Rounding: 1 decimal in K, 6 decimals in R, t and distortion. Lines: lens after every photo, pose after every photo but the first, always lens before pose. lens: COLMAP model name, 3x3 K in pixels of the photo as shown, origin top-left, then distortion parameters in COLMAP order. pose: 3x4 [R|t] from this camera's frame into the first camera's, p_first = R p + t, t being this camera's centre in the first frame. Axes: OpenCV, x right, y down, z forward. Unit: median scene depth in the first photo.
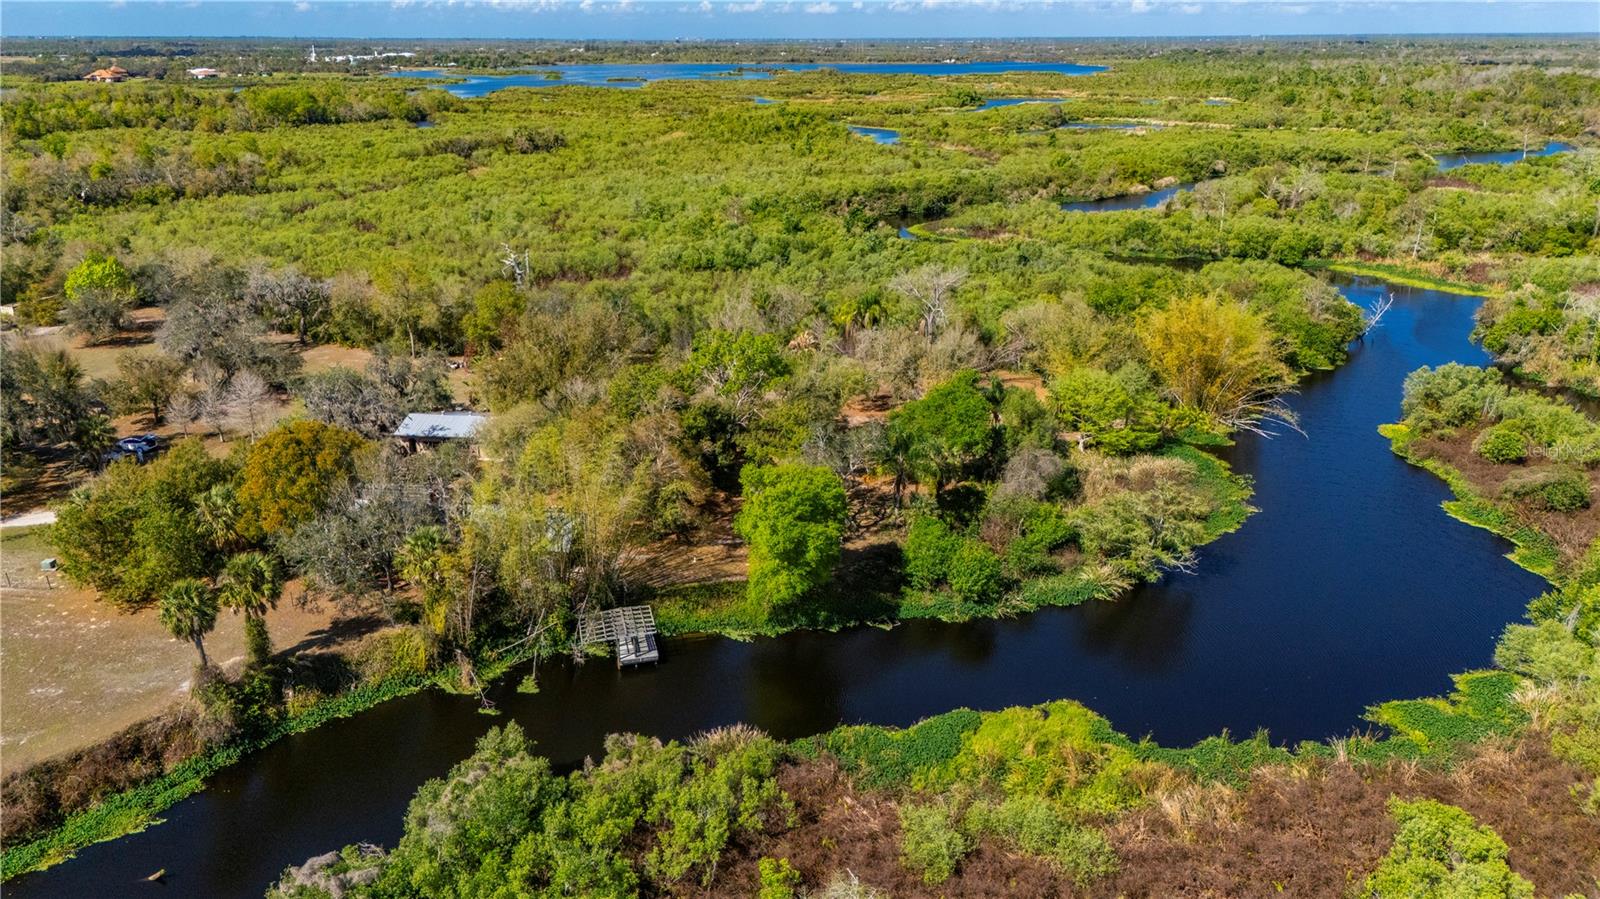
lens RADIAL K [[1177.8, 0, 800.7], [0, 1177.8, 434.1], [0, 0, 1]] dist [0.058349, -0.038389]
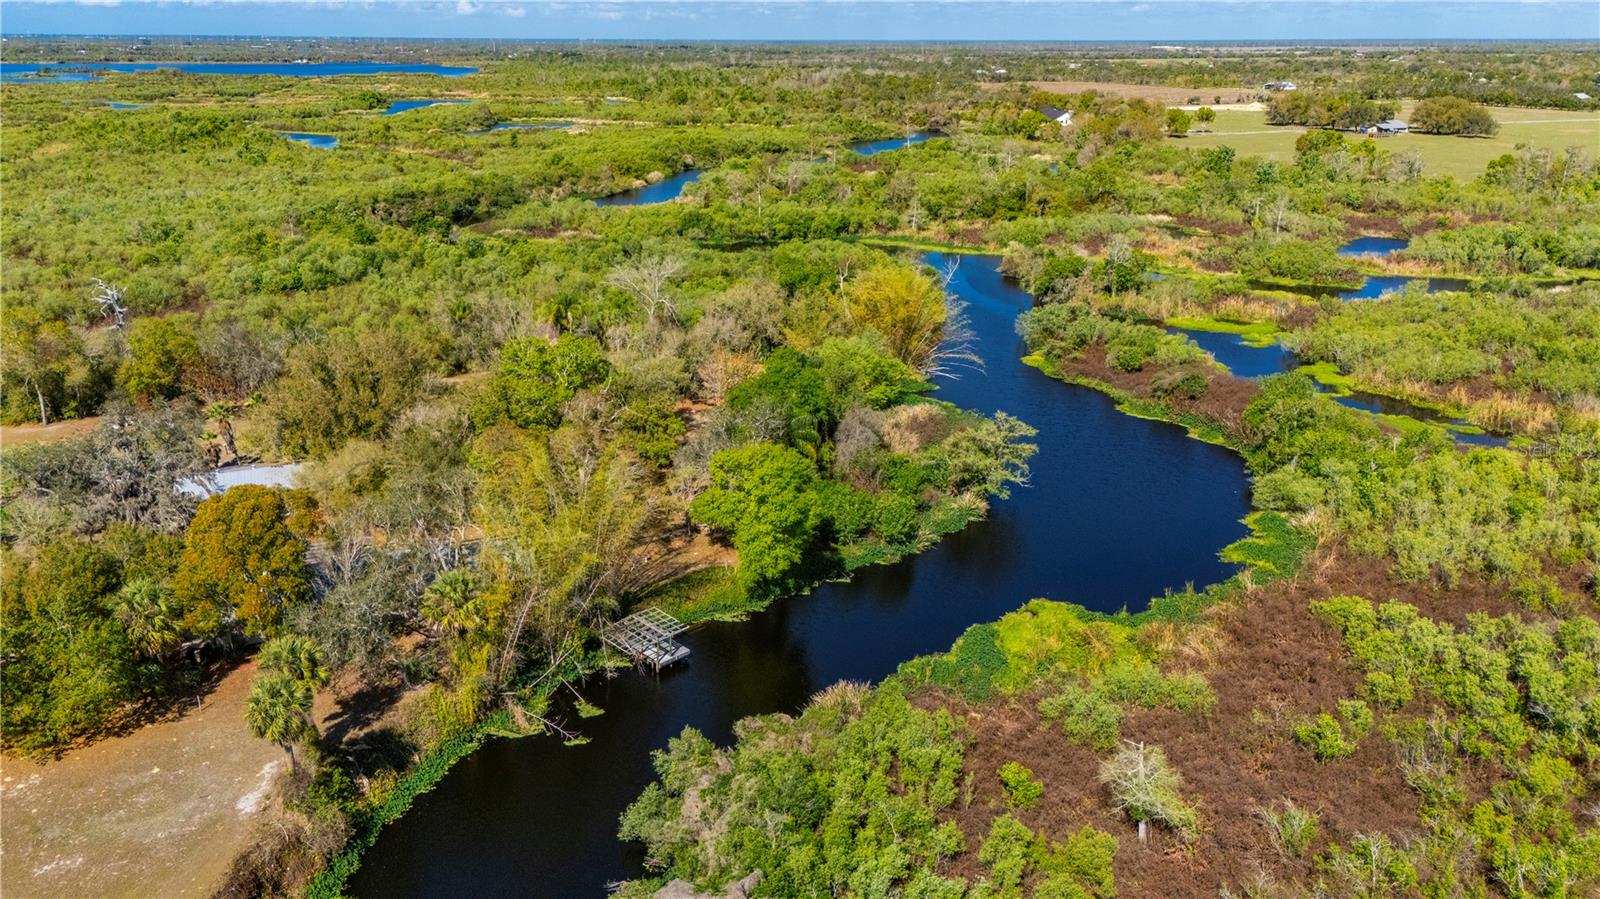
lens RADIAL K [[1166.6, 0, 789.6], [0, 1166.6, 445.5], [0, 0, 1]] dist [0.080399, -0.108798]
pose [[0.871361, -0.157154, 0.464792, -0.475051], [0.152513, 0.987143, 0.047849, -0.020433], [-0.466336, 0.029193, 0.884126, 0.065138]]
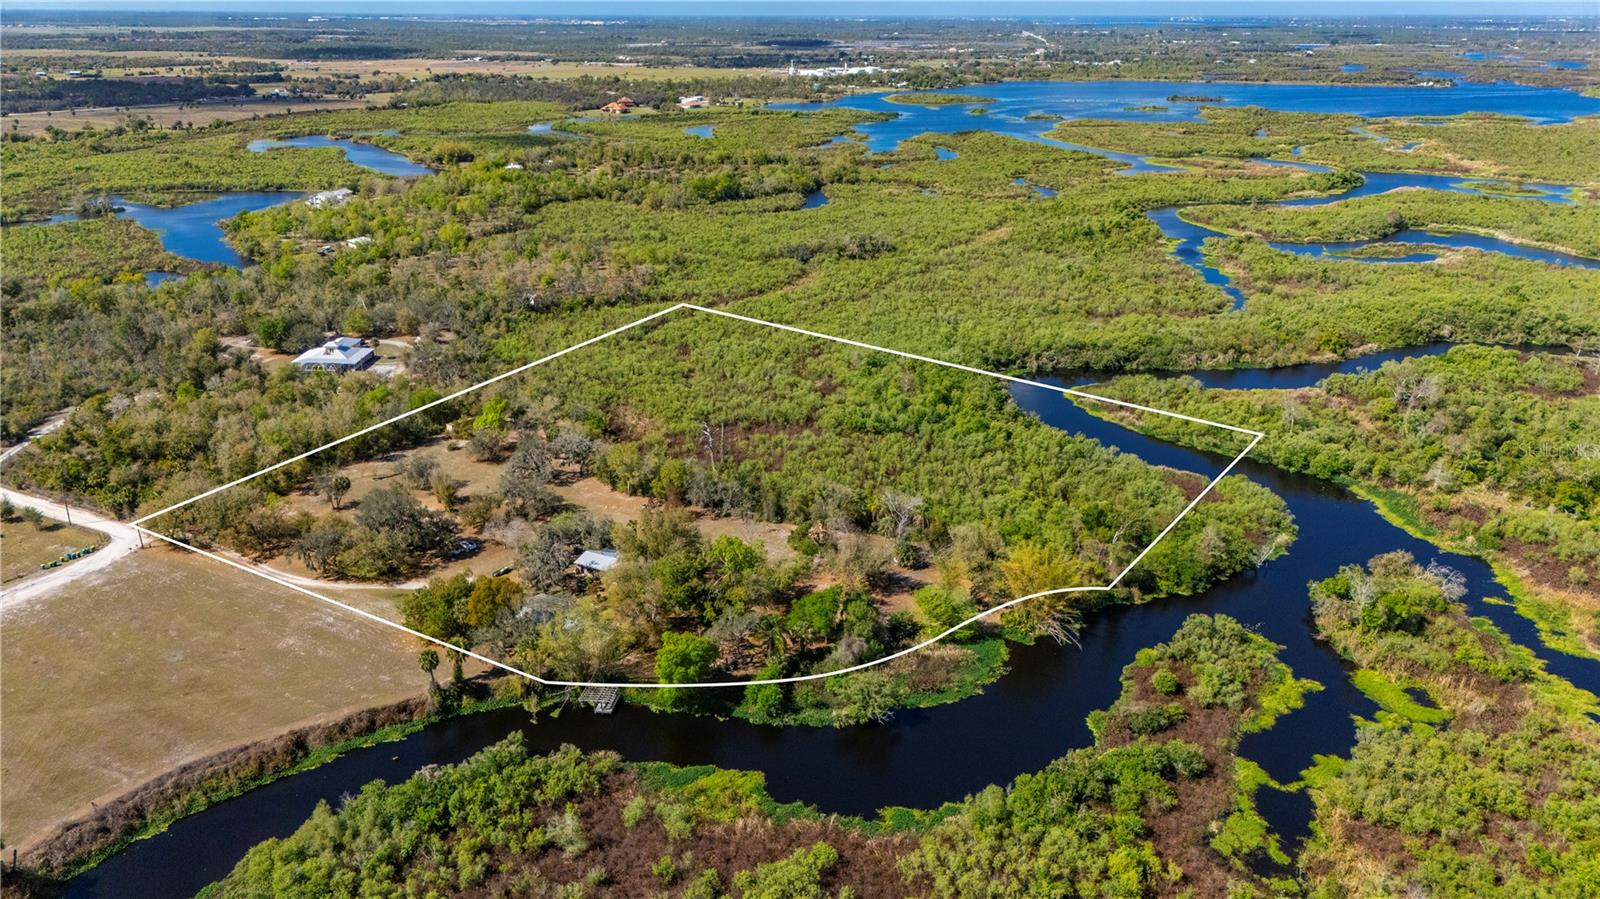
lens RADIAL K [[1179.7, 0, 795.1], [0, 1179.7, 439.7], [0, 0, 1]] dist [0.065157, -0.060605]
pose [[0.925804, 0.126424, -0.356236, 0.914599], [-0.120785, 0.991946, 0.038126, -0.440223], [0.358187, 0.007731, 0.933618, -0.949559]]
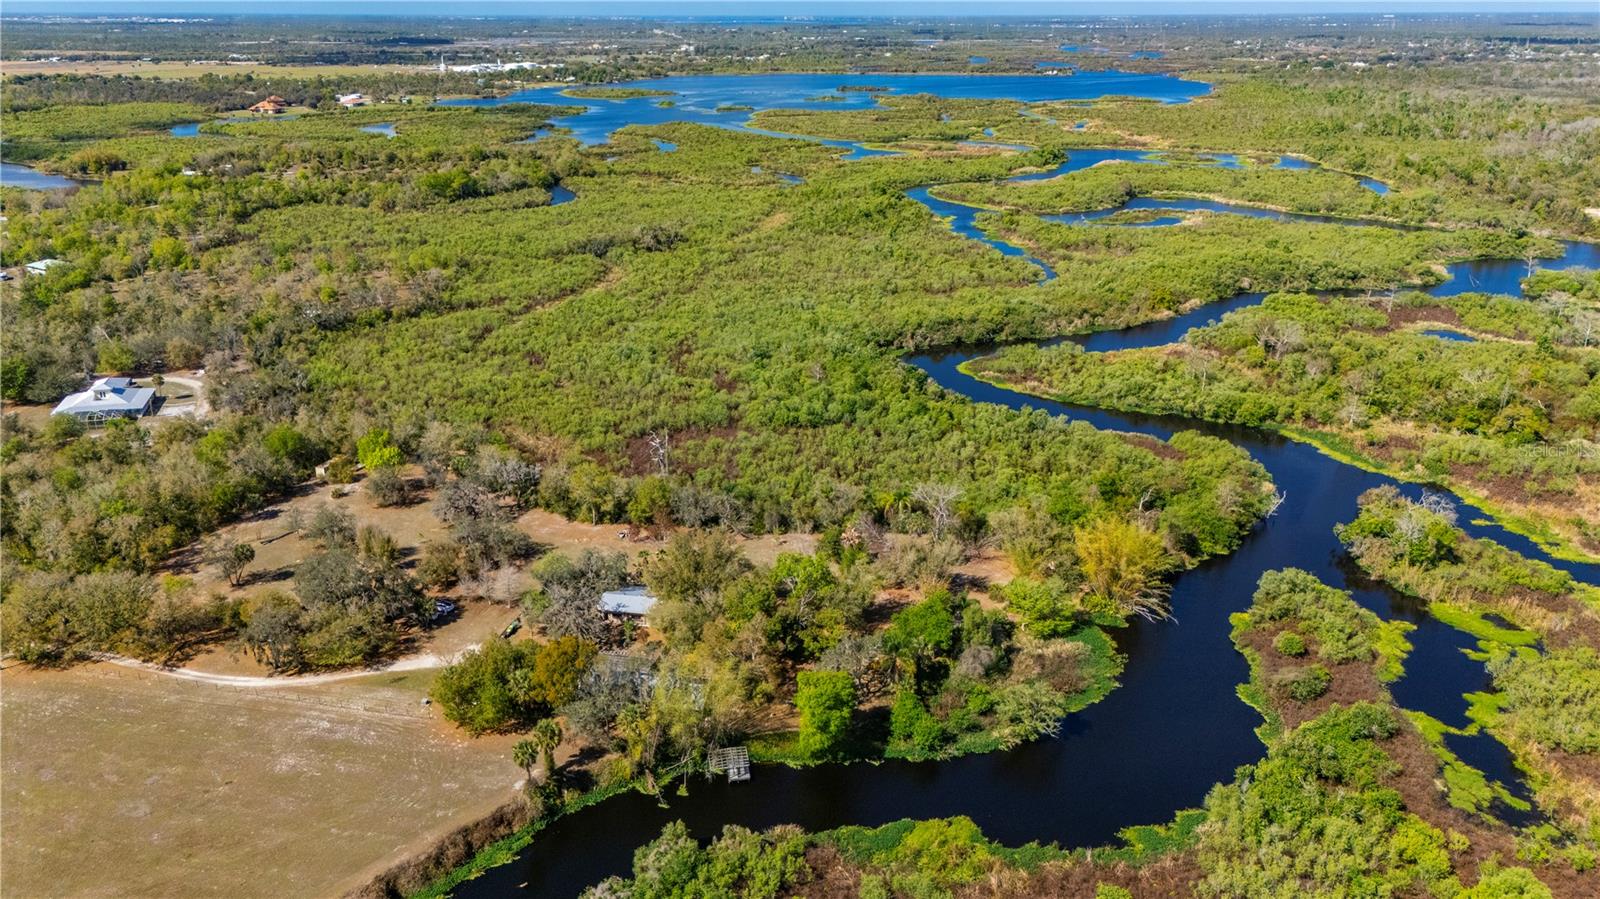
lens RADIAL K [[1179.7, 0, 795.1], [0, 1179.7, 439.7], [0, 0, 1]] dist [0.065157, -0.060605]
pose [[0.995869, 0.026661, -0.086796, 0.097644], [-0.025121, 0.999508, 0.018778, -0.377273], [0.087254, -0.016520, 0.996049, -0.842986]]
